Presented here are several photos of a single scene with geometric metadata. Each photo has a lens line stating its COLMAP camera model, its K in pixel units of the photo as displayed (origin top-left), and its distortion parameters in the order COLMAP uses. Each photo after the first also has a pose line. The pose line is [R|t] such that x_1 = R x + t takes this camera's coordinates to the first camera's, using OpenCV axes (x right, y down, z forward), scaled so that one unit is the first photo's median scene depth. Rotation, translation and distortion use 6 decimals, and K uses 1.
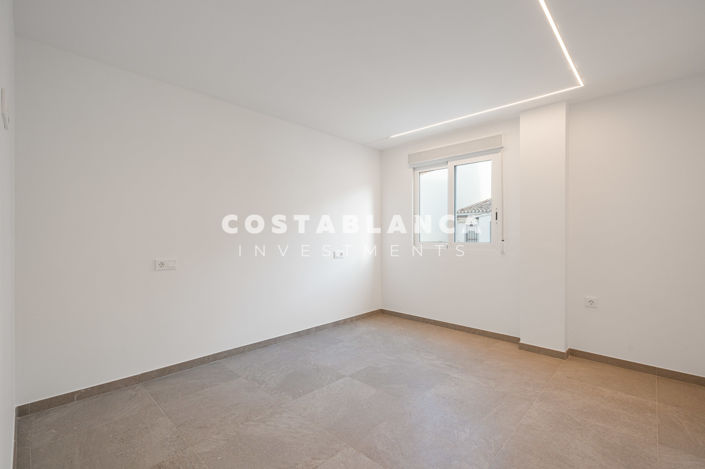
lens RADIAL K [[310.9, 0, 352.5], [0, 310.9, 234.5], [0, 0, 1]] dist [0.002858, 0.000369]
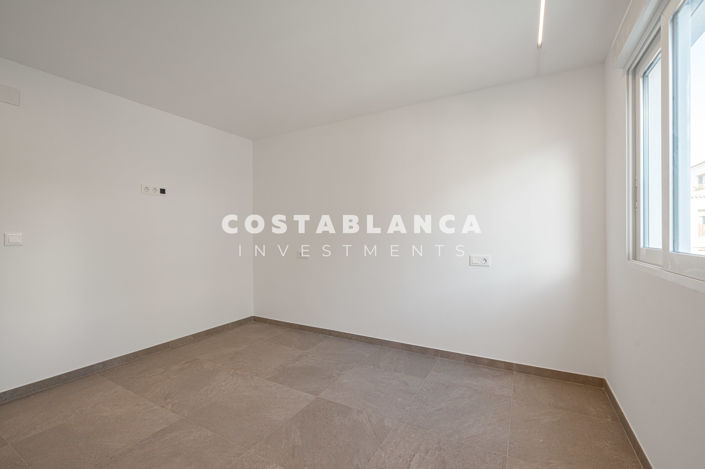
lens RADIAL K [[299.1, 0, 352.5], [0, 299.1, 234.5], [0, 0, 1]] dist [-0.000440, -0.000073]
pose [[0.258299, -0.000774, -0.966065, 0.779884], [0.007309, 0.999973, 0.001153, 0.007501], [0.966037, -0.007359, 0.258298, 0.854289]]
